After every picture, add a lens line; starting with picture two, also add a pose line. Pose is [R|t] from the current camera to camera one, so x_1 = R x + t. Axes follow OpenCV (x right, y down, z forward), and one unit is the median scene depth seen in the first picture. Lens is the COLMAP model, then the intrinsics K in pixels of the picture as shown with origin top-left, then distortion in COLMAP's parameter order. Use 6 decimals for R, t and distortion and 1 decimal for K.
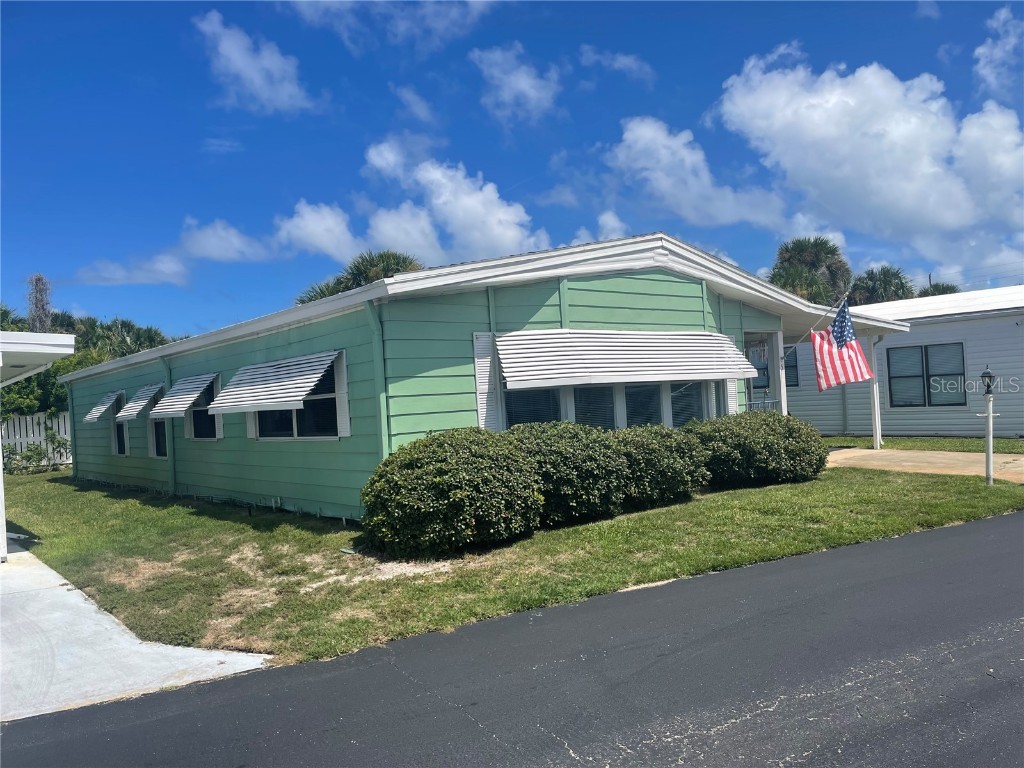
lens RADIAL K [[772.0, 0, 515.1], [0, 772.0, 398.6], [0, 0, 1]] dist [0.102467, -0.102182]
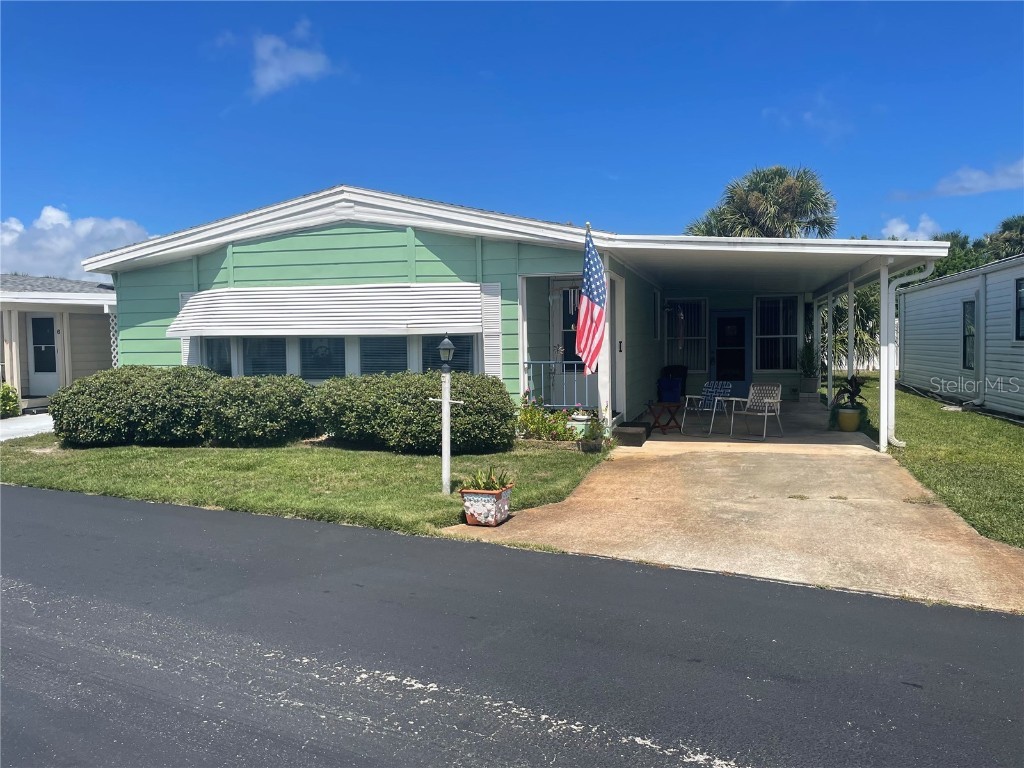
lens RADIAL K [[771.6, 0, 508.5], [0, 771.6, 385.2], [0, 0, 1]] dist [0.103325, -0.102027]
pose [[0.564256, 0.099526, -0.819579, 0.971676], [-0.018036, 0.993956, 0.108284, -0.059146], [0.825403, -0.046319, 0.562641, 0.503842]]
